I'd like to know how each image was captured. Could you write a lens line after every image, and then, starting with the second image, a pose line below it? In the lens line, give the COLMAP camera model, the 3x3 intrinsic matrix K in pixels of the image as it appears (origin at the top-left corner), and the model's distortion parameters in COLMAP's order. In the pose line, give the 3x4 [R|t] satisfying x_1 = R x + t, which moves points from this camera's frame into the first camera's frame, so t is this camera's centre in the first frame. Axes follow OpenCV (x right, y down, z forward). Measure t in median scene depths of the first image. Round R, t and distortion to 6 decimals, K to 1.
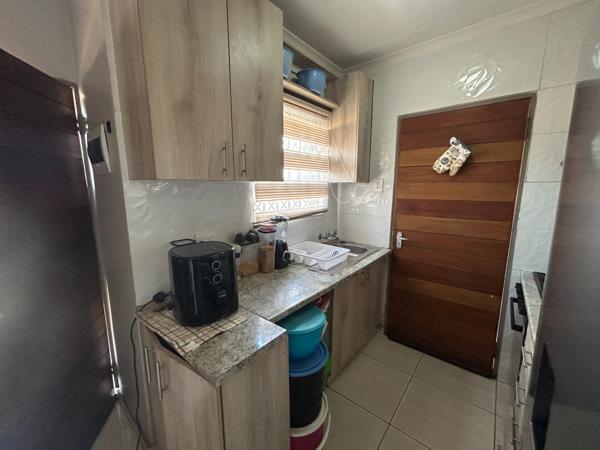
lens RADIAL K [[243.3, 0, 300.6], [0, 243.3, 224.7], [0, 0, 1]] dist [0.002033, -0.000787]
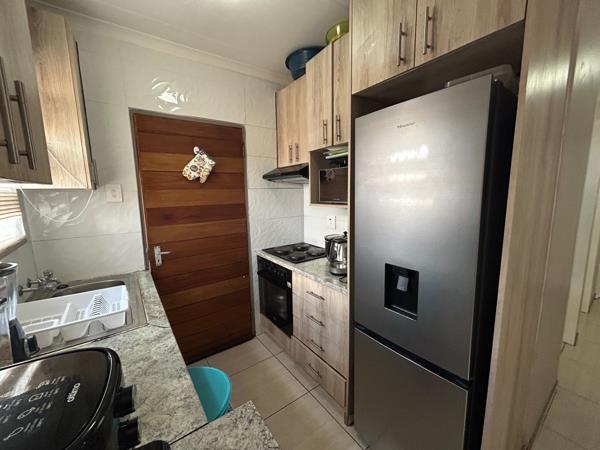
lens RADIAL K [[243.3, 0, 299.9], [0, 243.3, 224.3], [0, 0, 1]] dist [0.002033, -0.000787]
pose [[0.245171, -0.136041, 0.959888, -0.325732], [0.170952, 0.980658, 0.095321, -0.049281], [-0.954289, 0.140725, 0.263685, 0.327282]]
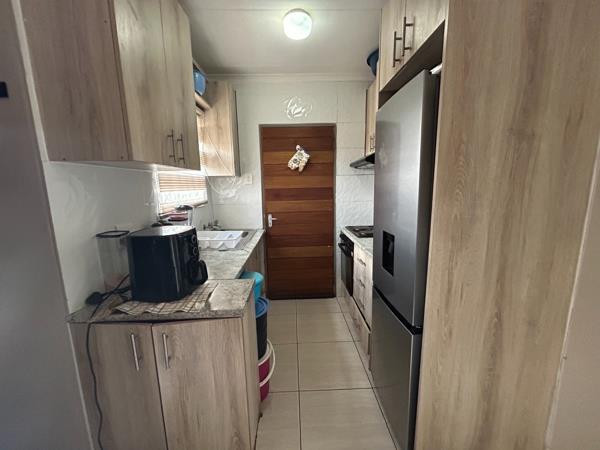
lens RADIAL K [[243.3, 0, 298.3], [0, 243.3, 225.7], [0, 0, 1]] dist [0.002033, -0.000787]
pose [[0.752849, -0.120683, 0.647035, -0.377627], [0.122745, 0.991544, 0.042121, 0.062019], [-0.646647, 0.047709, 0.761296, -0.098470]]
